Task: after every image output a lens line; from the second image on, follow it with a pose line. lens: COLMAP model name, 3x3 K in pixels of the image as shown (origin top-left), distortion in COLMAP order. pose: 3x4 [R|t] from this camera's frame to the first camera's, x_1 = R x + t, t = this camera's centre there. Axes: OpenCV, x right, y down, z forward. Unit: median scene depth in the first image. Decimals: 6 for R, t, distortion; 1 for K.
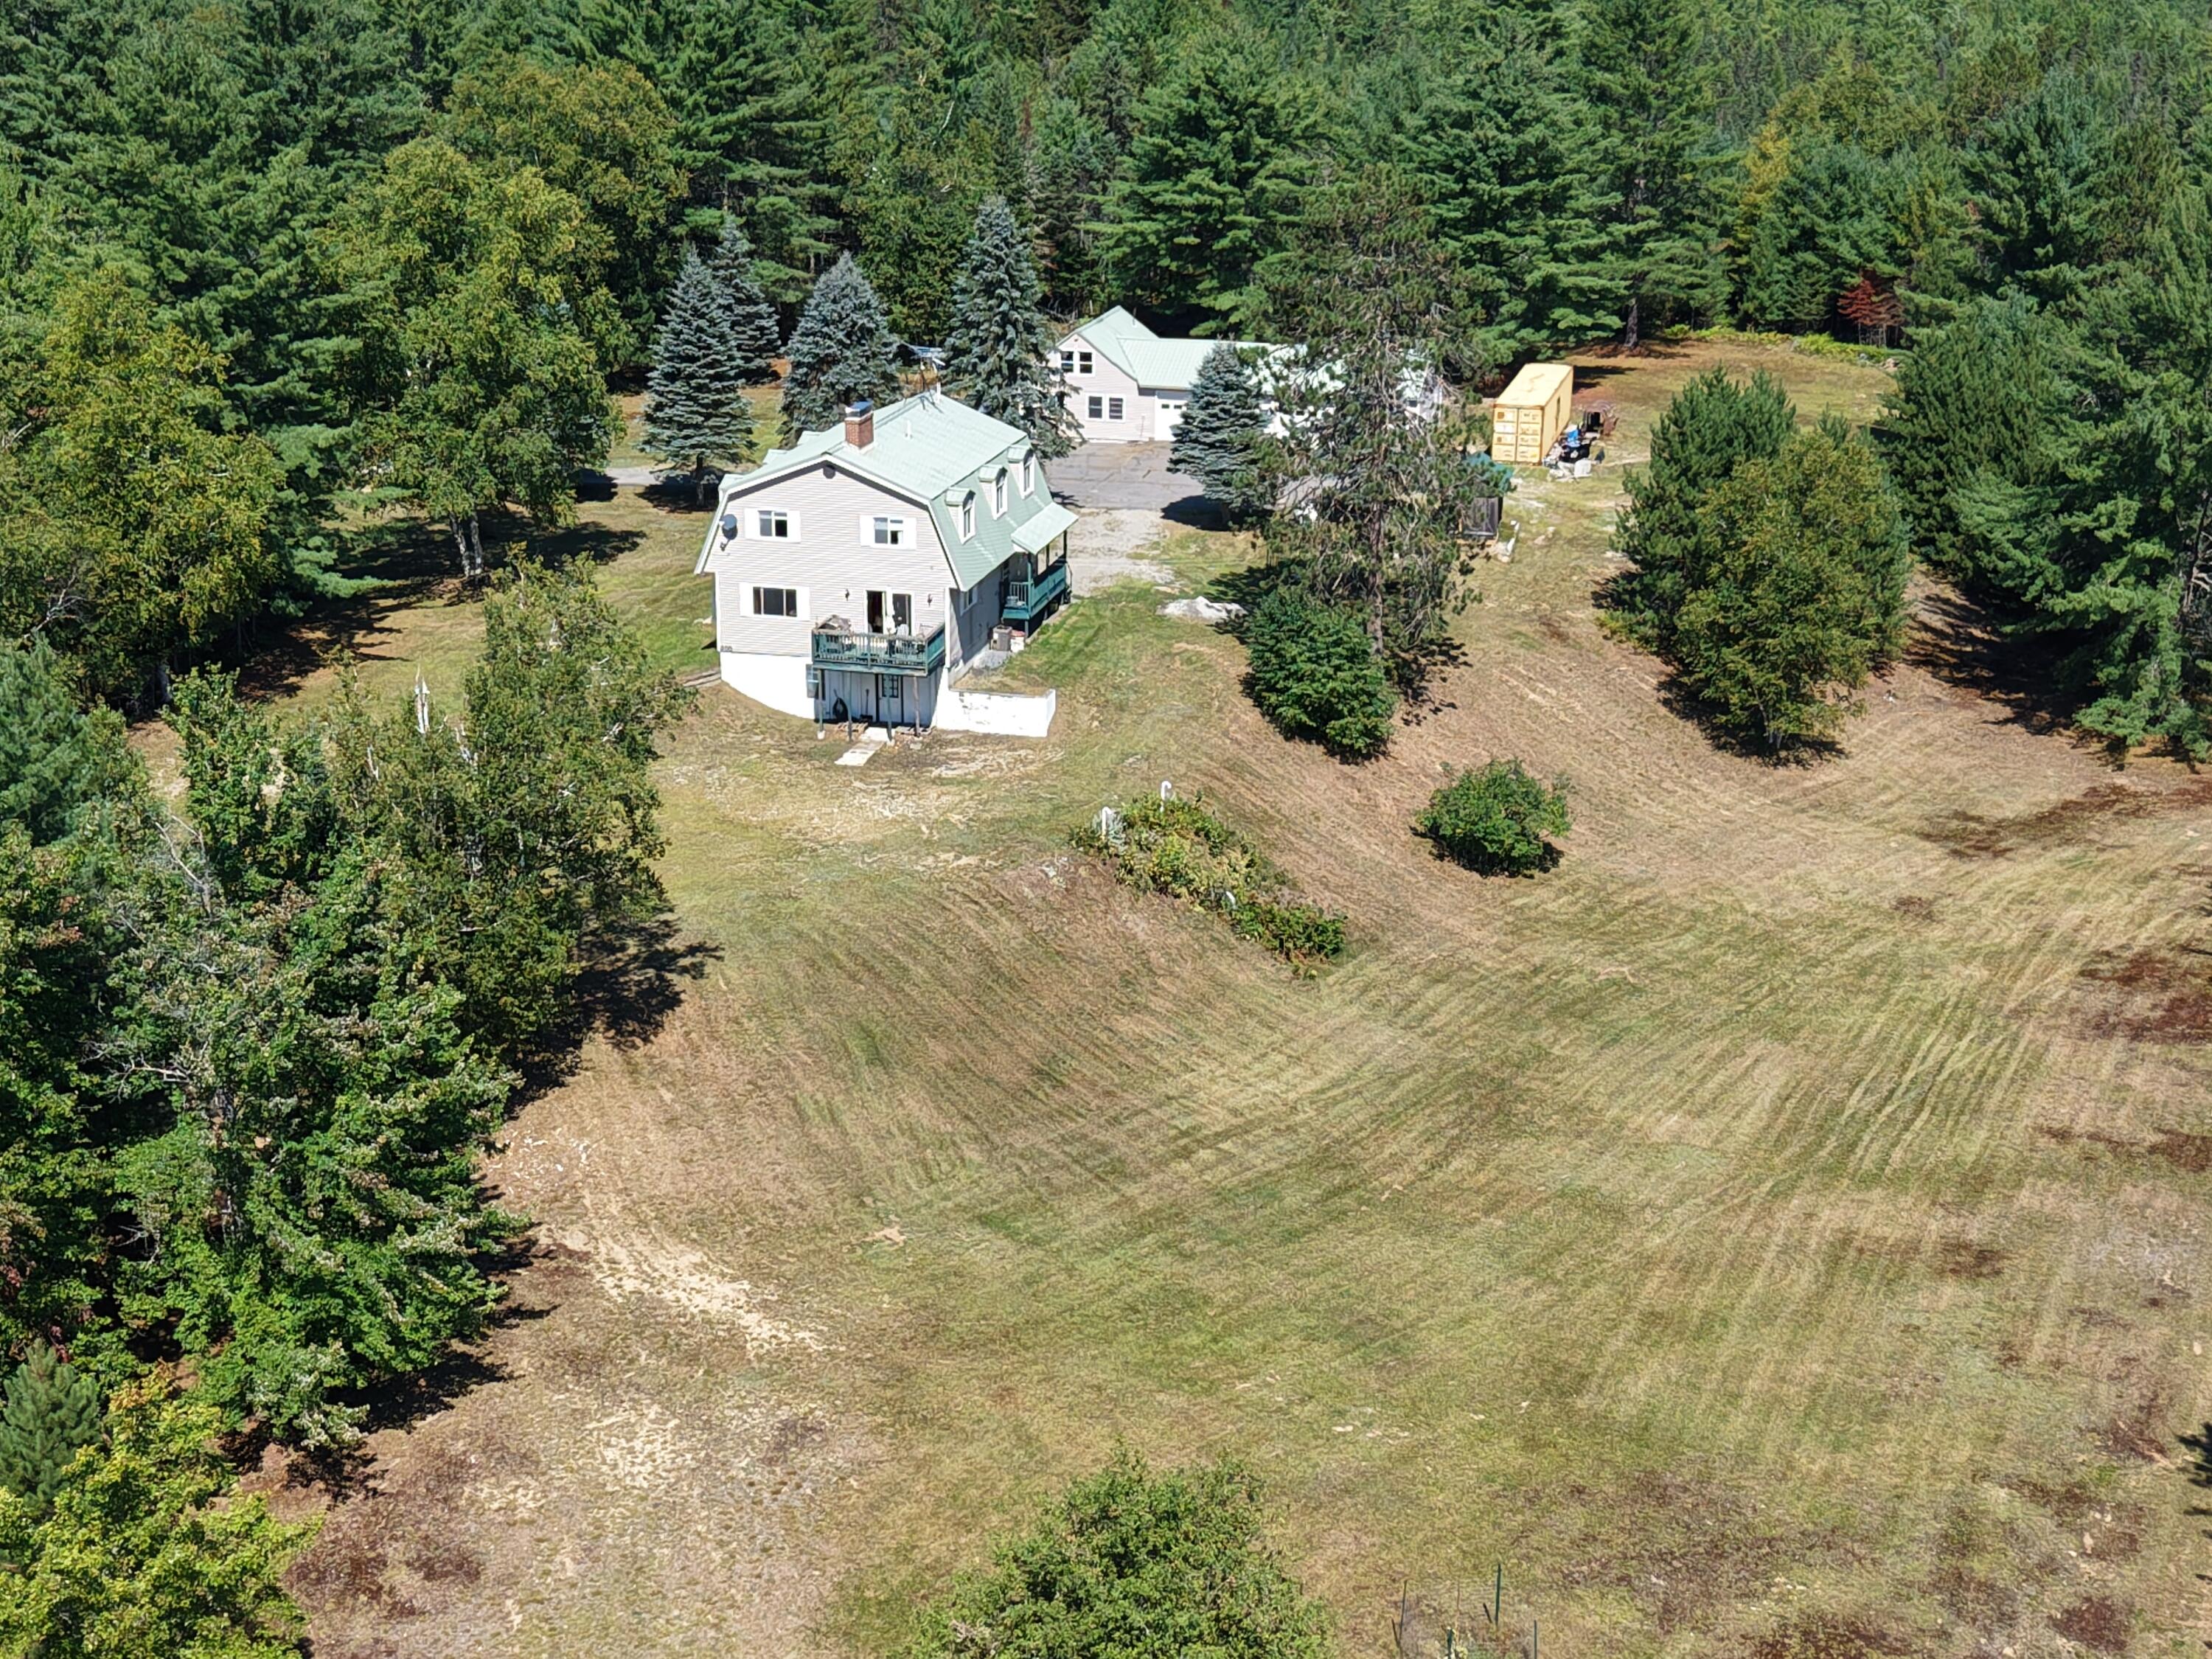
lens RADIAL K [[3293.8, 0, 1072.8], [0, 3293.8, 828.8], [0, 0, 1]] dist [0.294247, -0.919669]
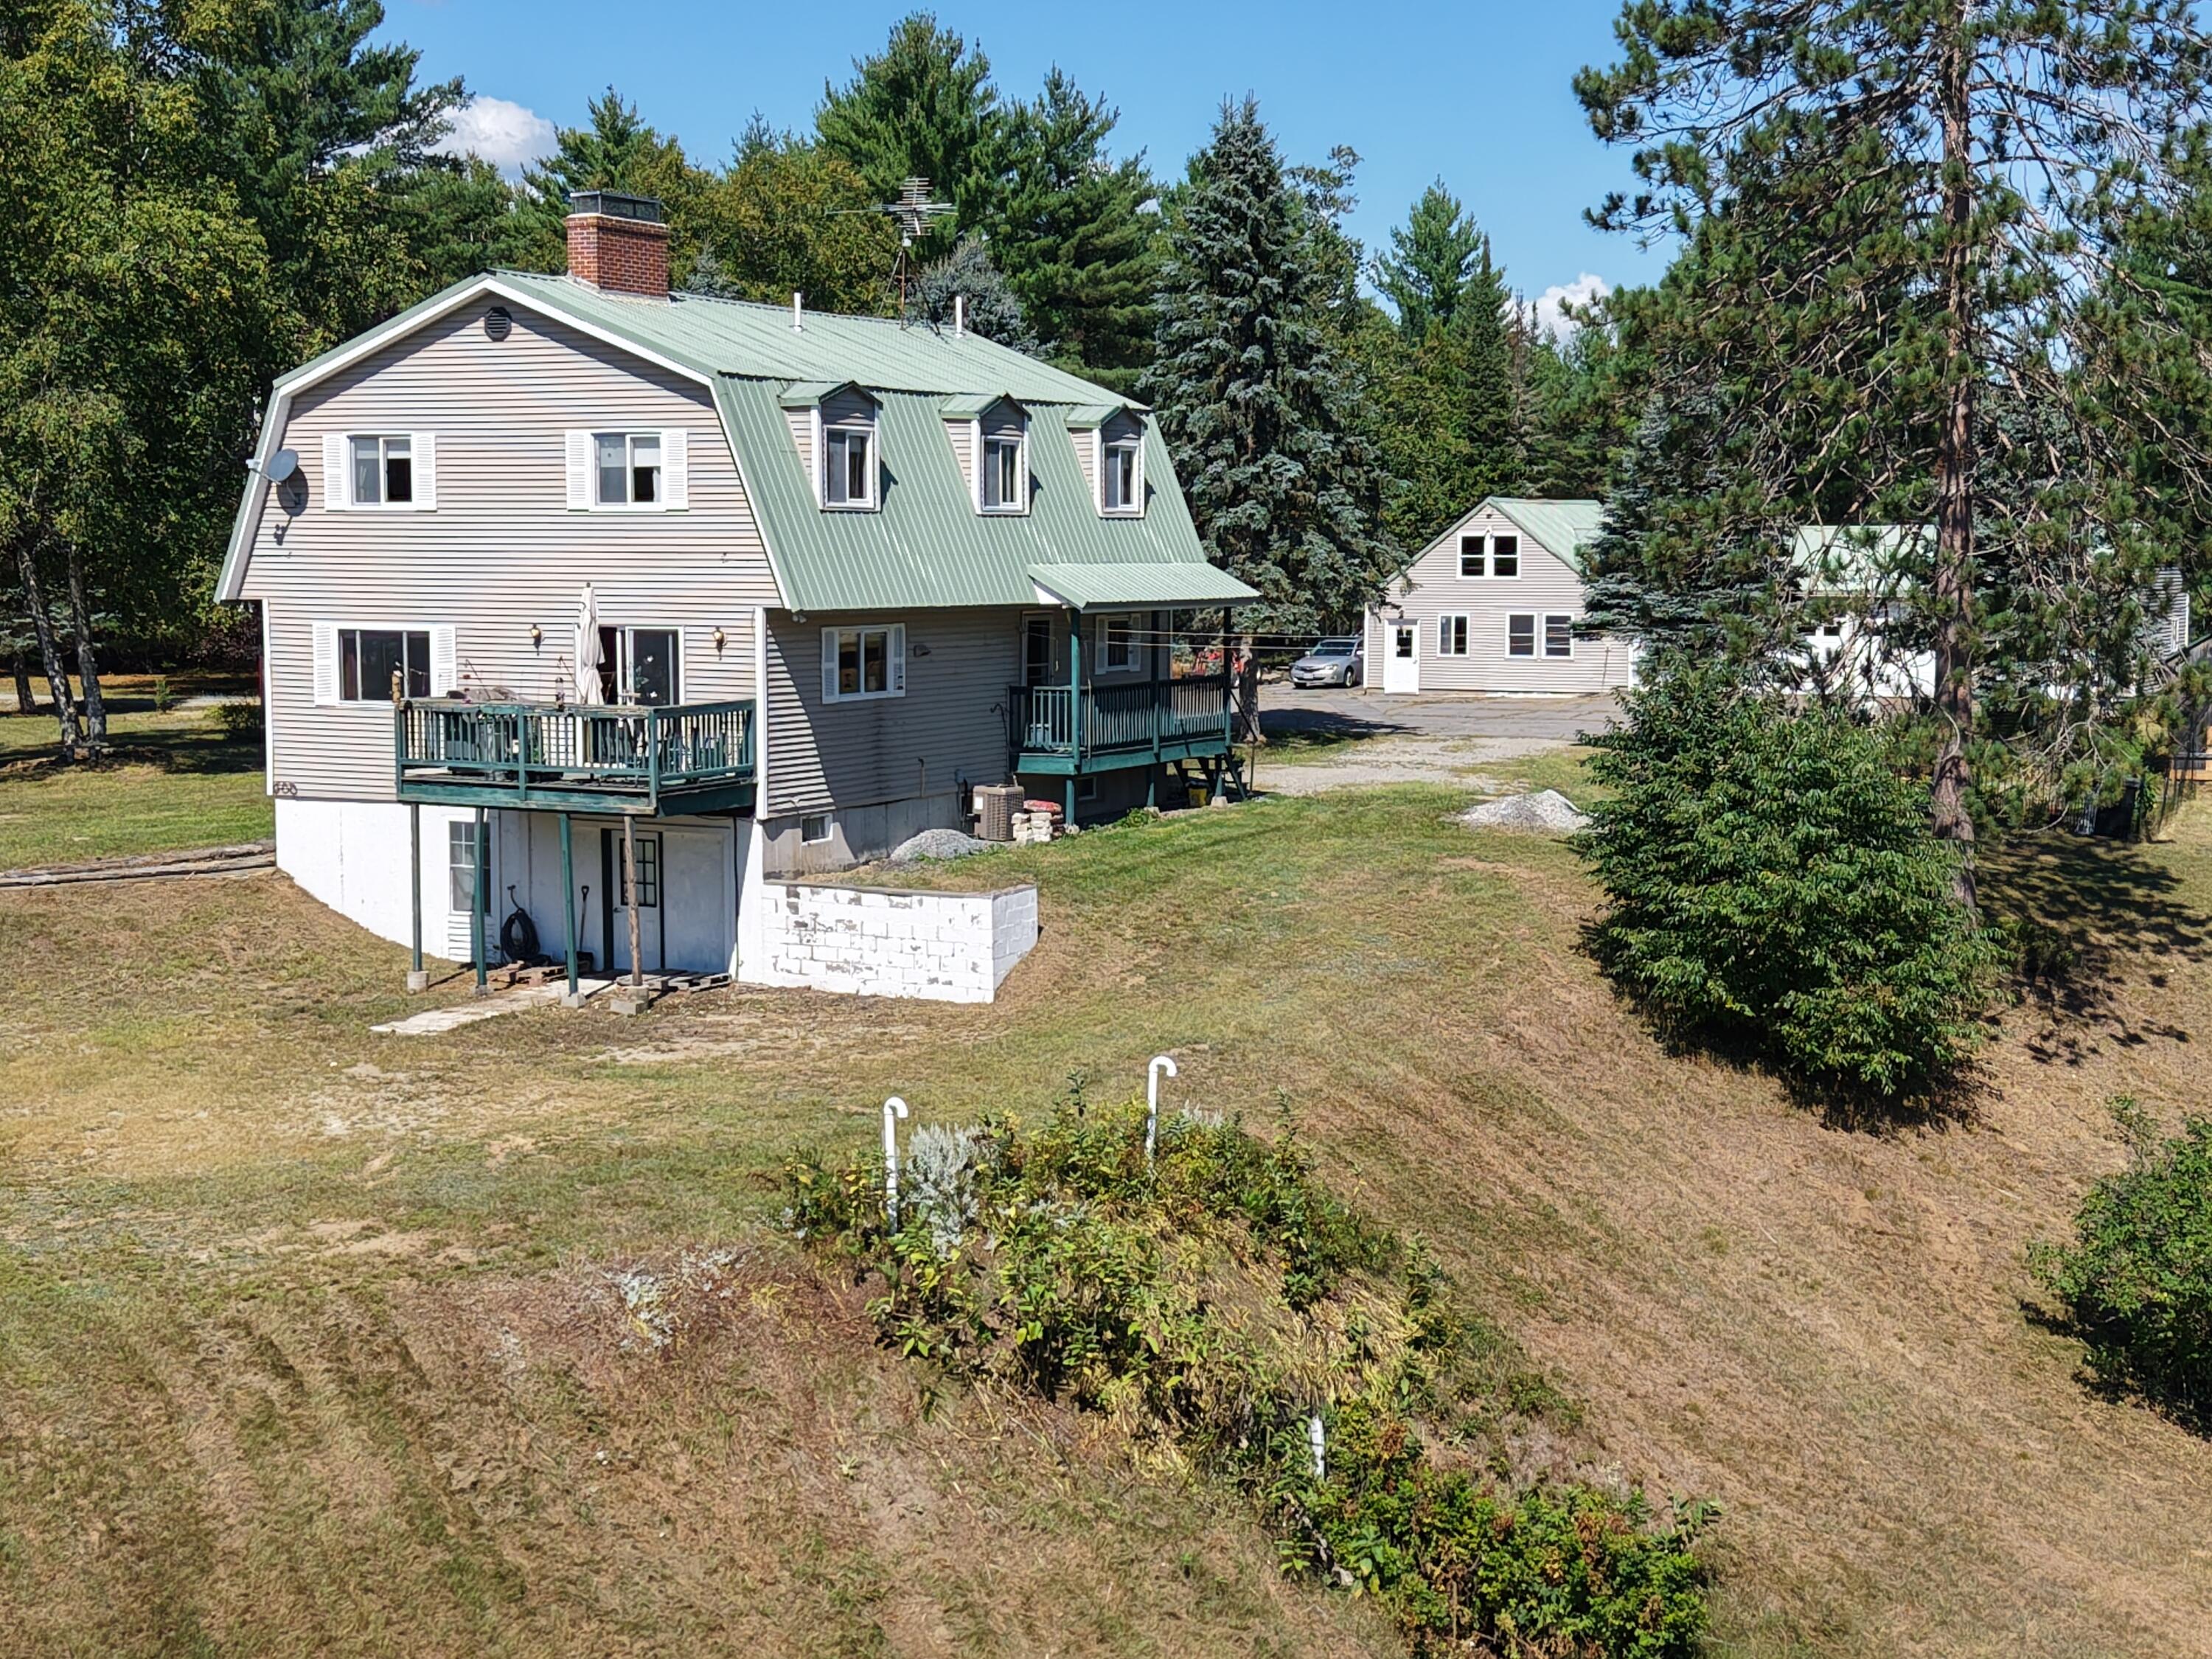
lens RADIAL K [[3192.9, 0, 1104.6], [0, 3192.9, 829.1], [0, 0, 1]] dist [0.196274, 0.003715]
pose [[0.972475, 0.015175, -0.232513, 0.081297], [-0.064346, 0.976564, -0.205385, 0.024104], [0.223947, 0.214693, 0.950660, 0.609260]]
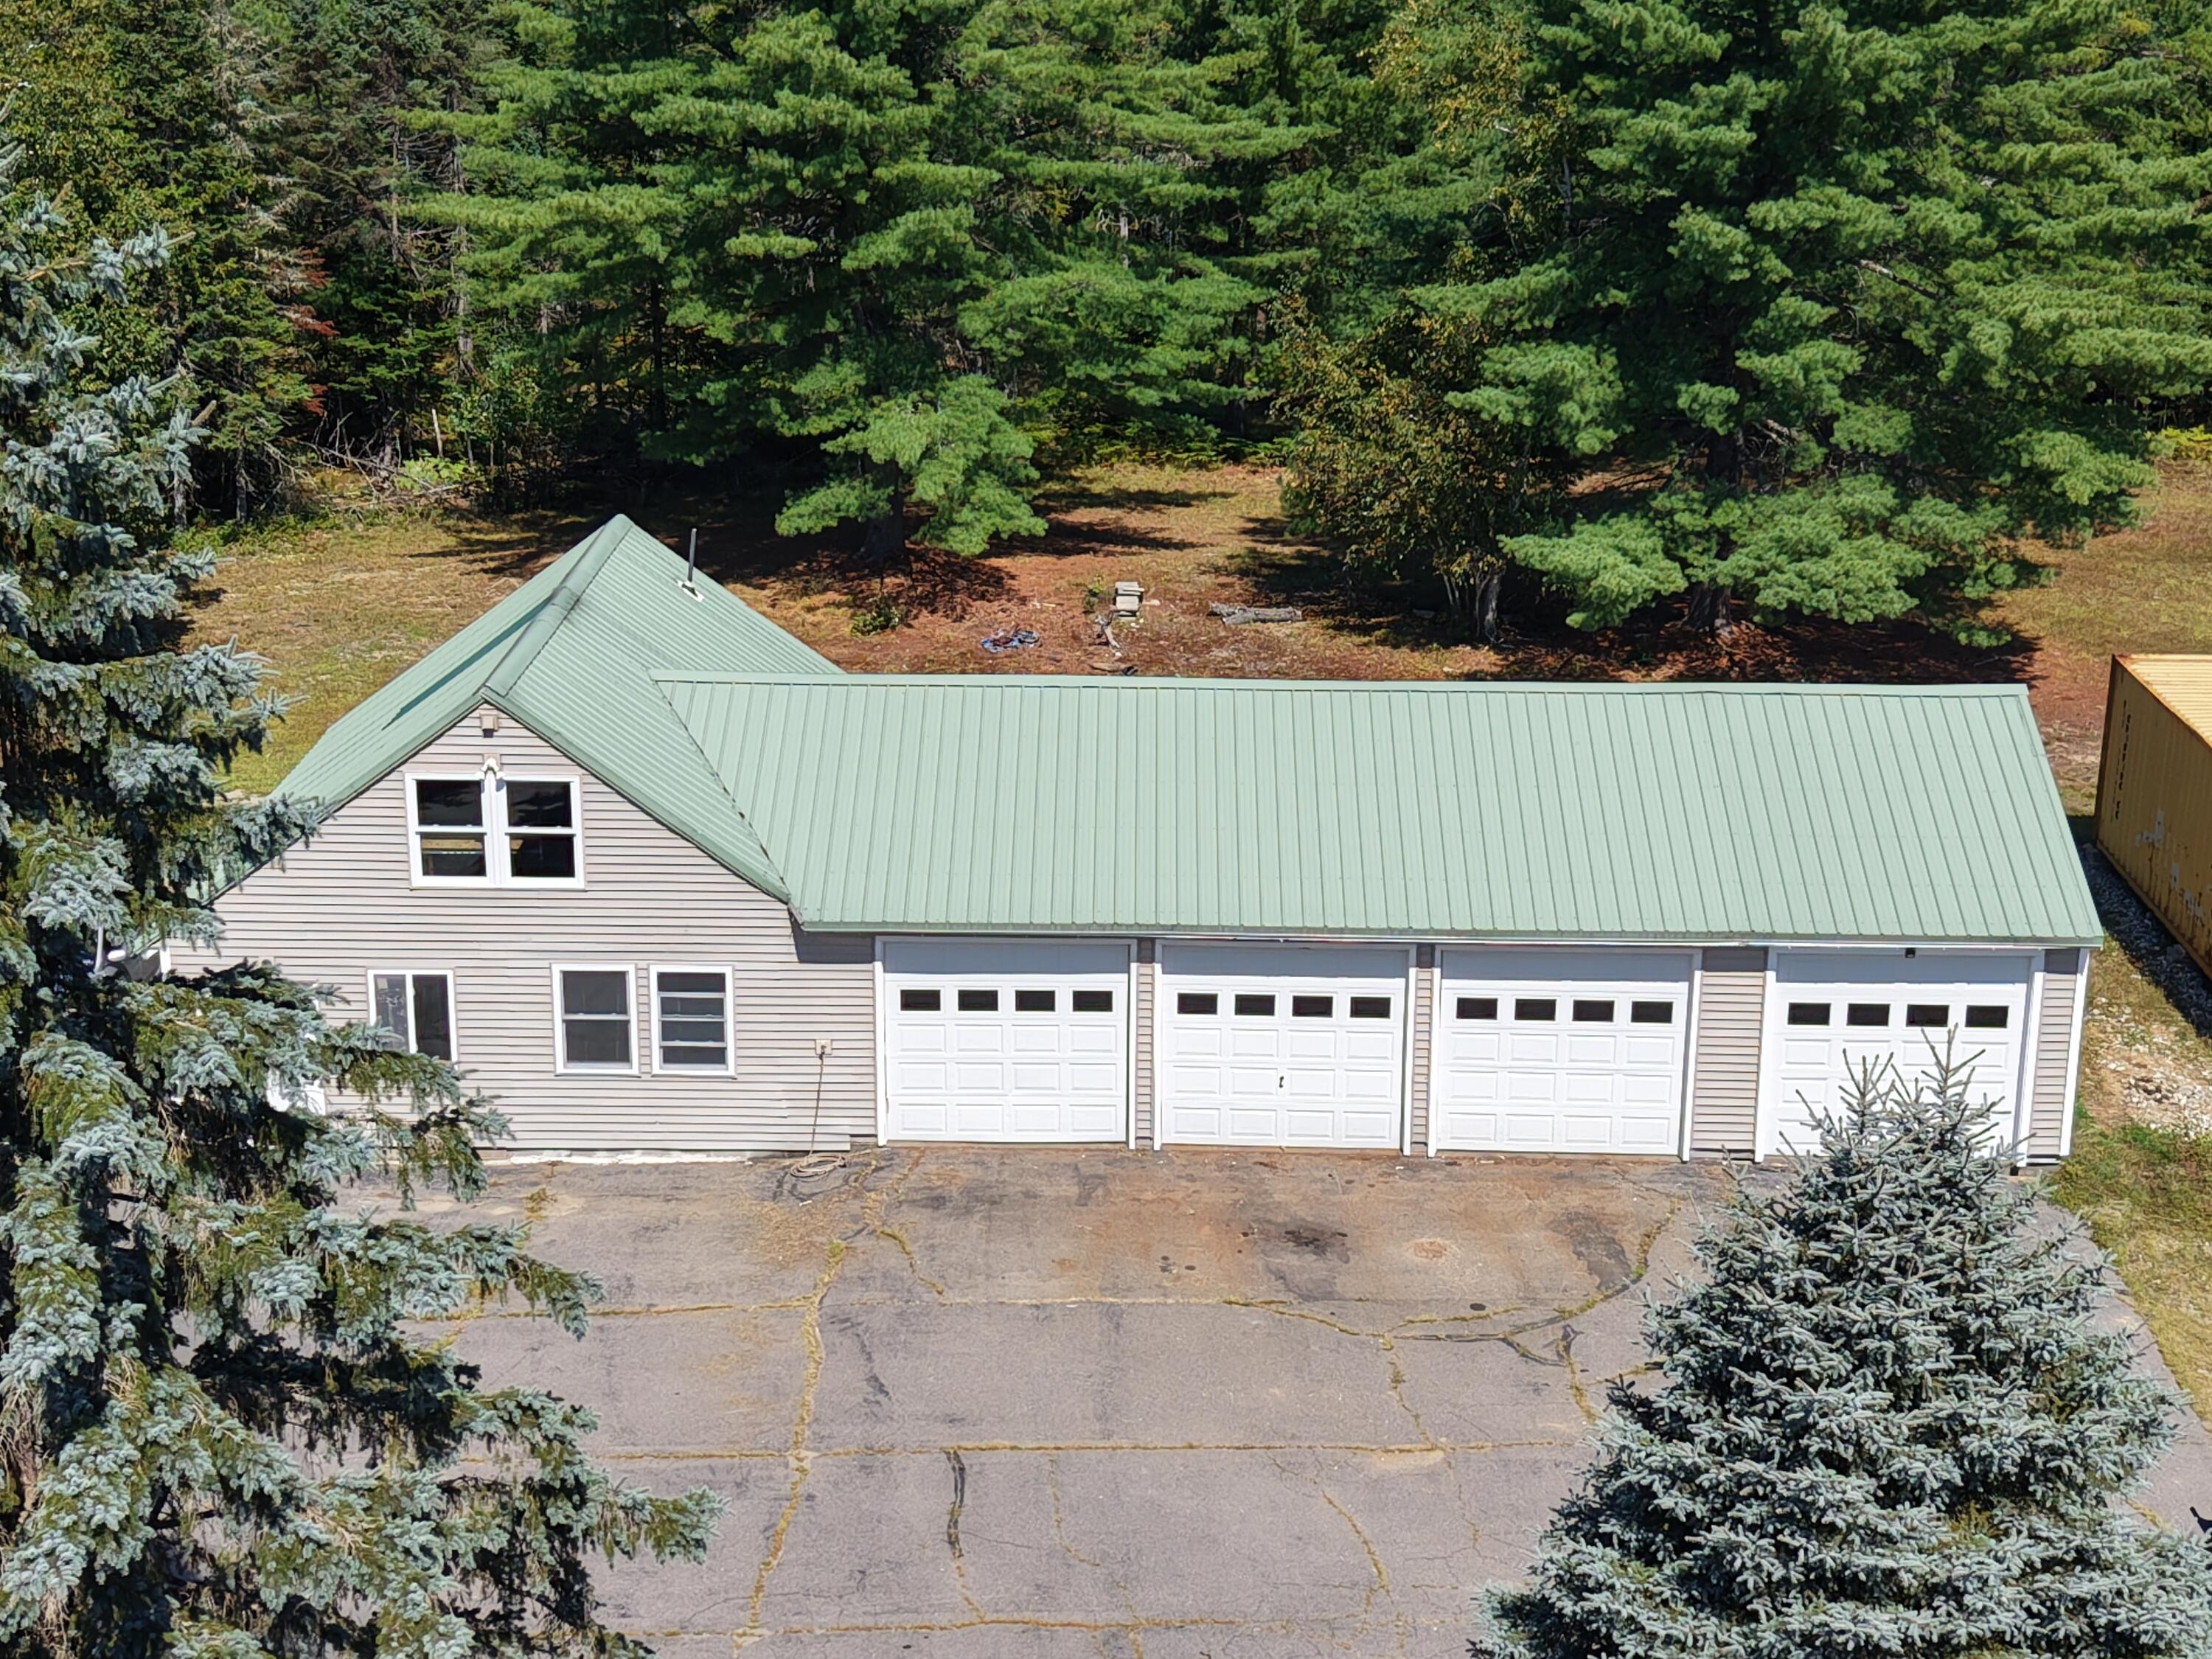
lens RADIAL K [[3289.2, 0, 1105.6], [0, 3289.2, 845.2], [0, 0, 1]] dist [0.198802, -0.525643]
pose [[0.973253, -0.072125, 0.218122, -0.009354], [0.069487, 0.997387, 0.019750, -0.178428], [-0.218976, -0.004065, 0.975722, 0.985308]]
